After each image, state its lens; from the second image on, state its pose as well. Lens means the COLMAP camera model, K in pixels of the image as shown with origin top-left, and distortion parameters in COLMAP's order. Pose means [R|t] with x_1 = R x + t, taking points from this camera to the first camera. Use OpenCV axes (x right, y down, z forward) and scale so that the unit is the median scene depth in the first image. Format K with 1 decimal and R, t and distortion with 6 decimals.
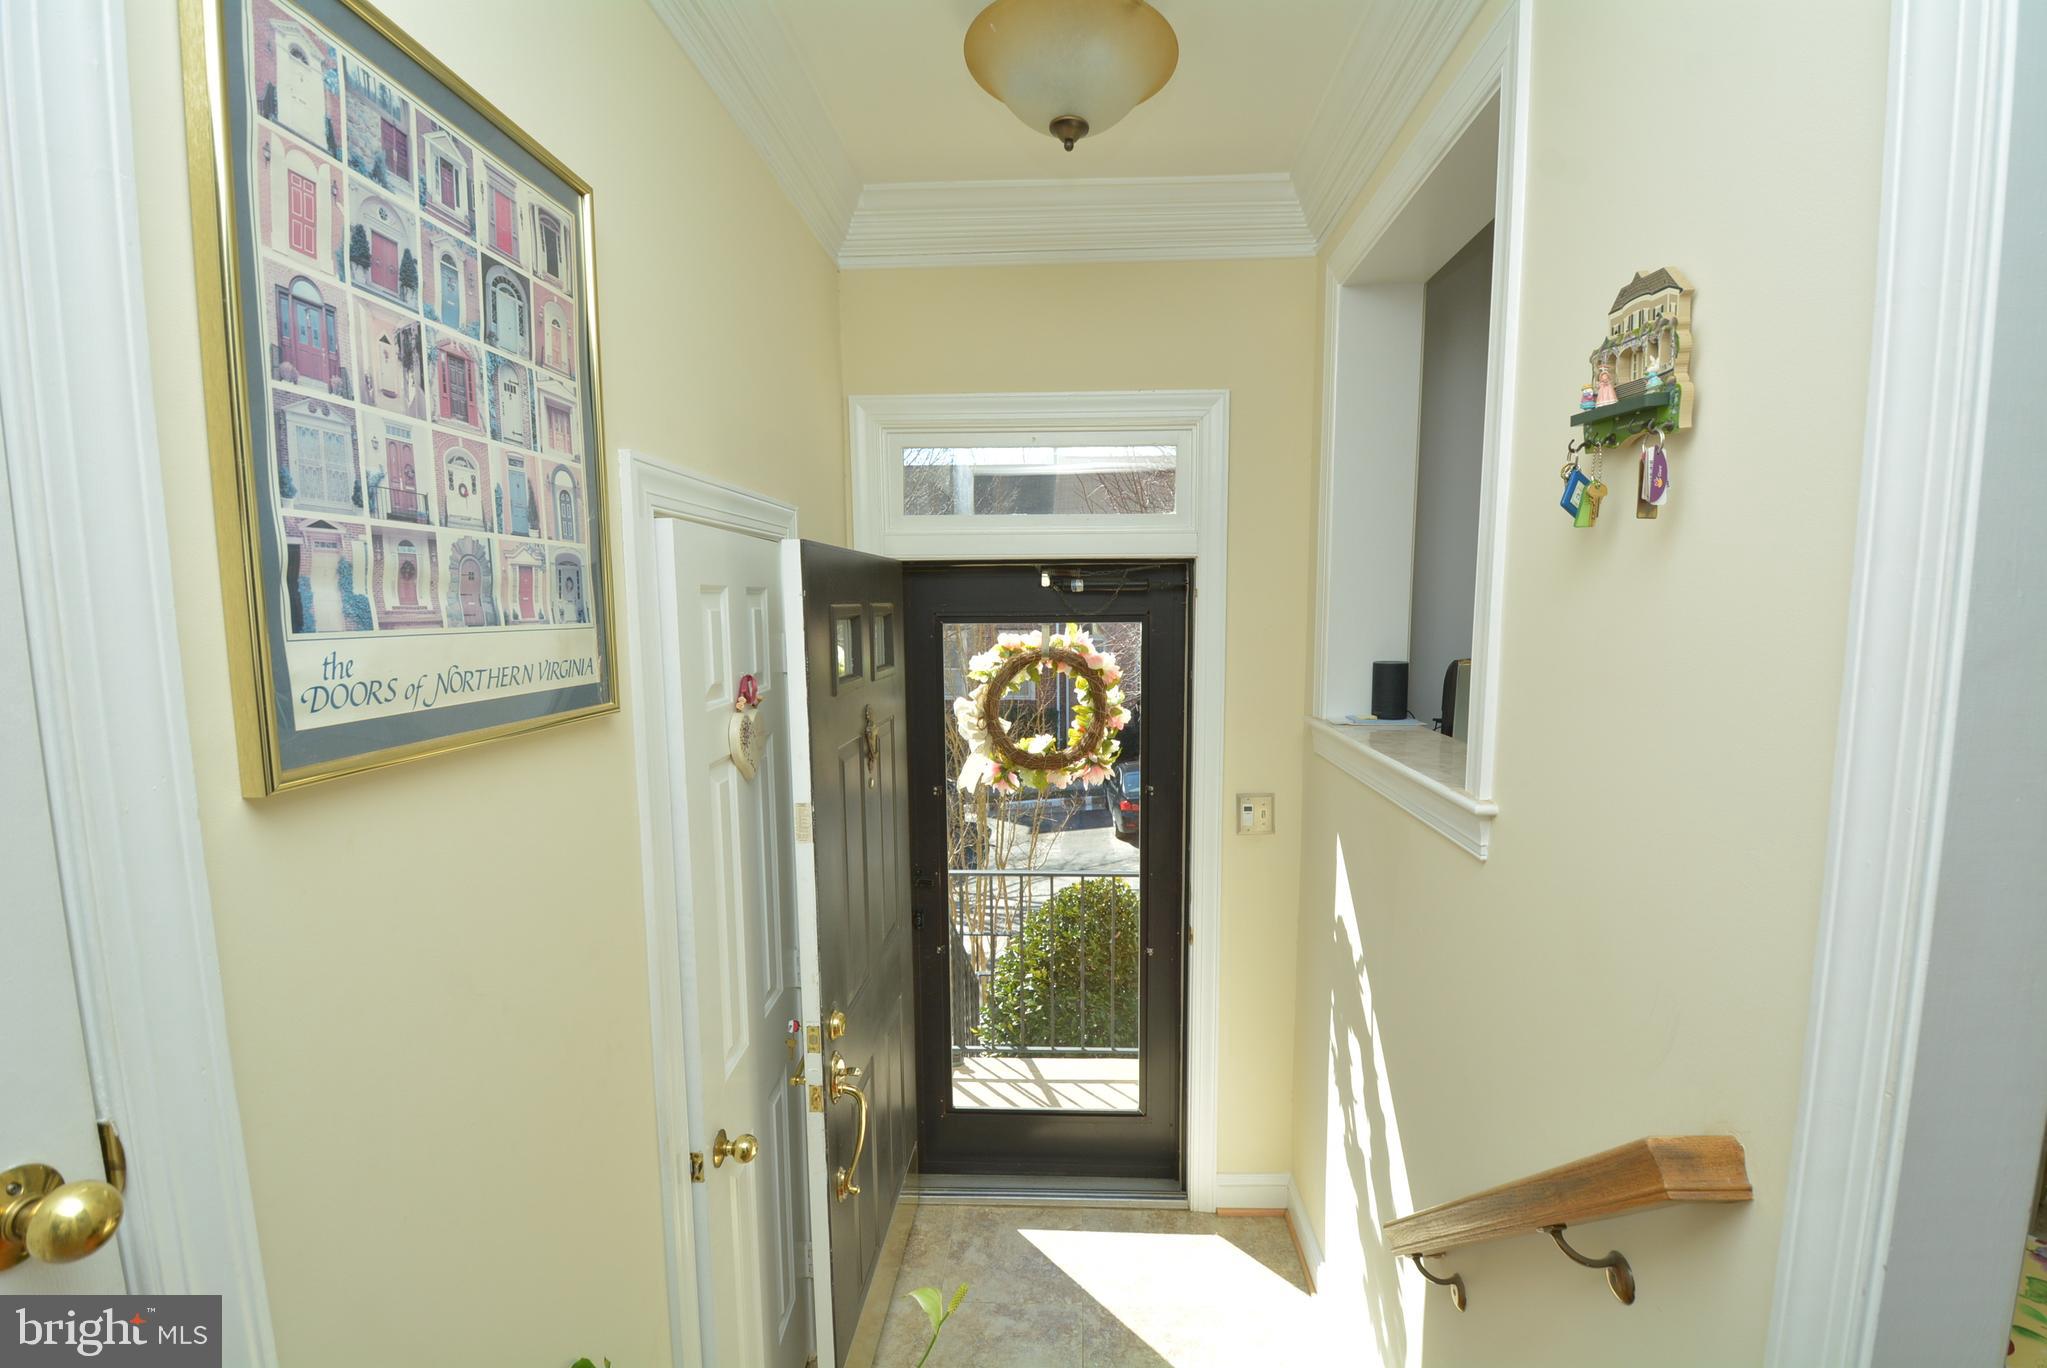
lens RADIAL K [[906.6, 0, 1023.8], [0, 906.6, 707.0], [0, 0, 1]] dist [0.016637, -0.022991]
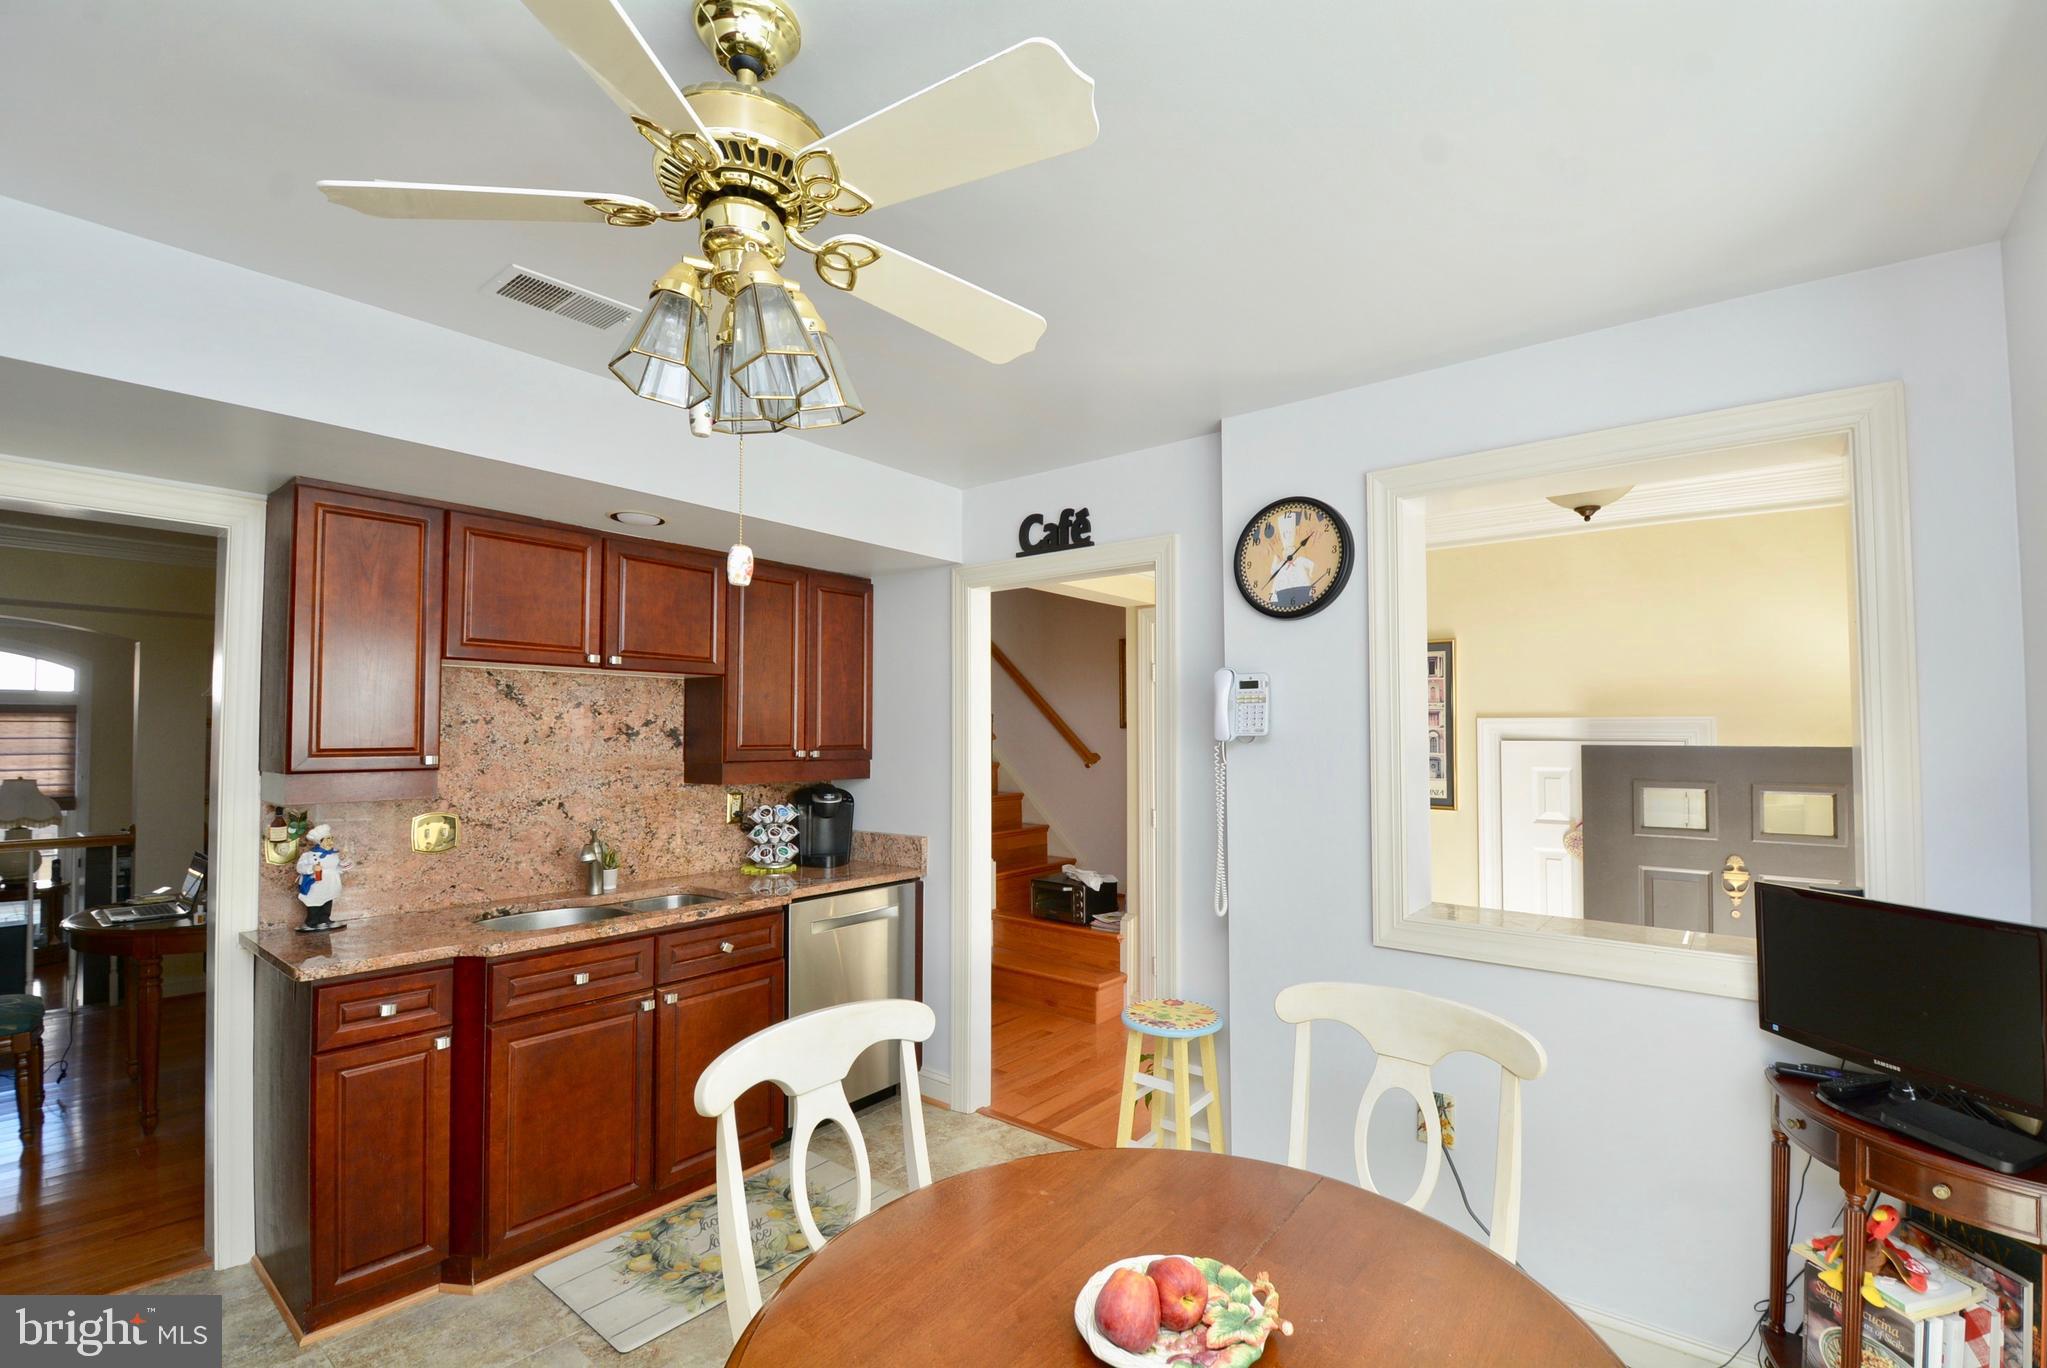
lens RADIAL K [[906.6, 0, 1023.8], [0, 906.6, 707.0], [0, 0, 1]] dist [0.016637, -0.022991]
pose [[-0.595192, -0.020820, -0.803314, 3.646599], [-0.091206, 0.994955, 0.041790, -0.433988], [0.798391, 0.098140, -0.594088, 2.157263]]
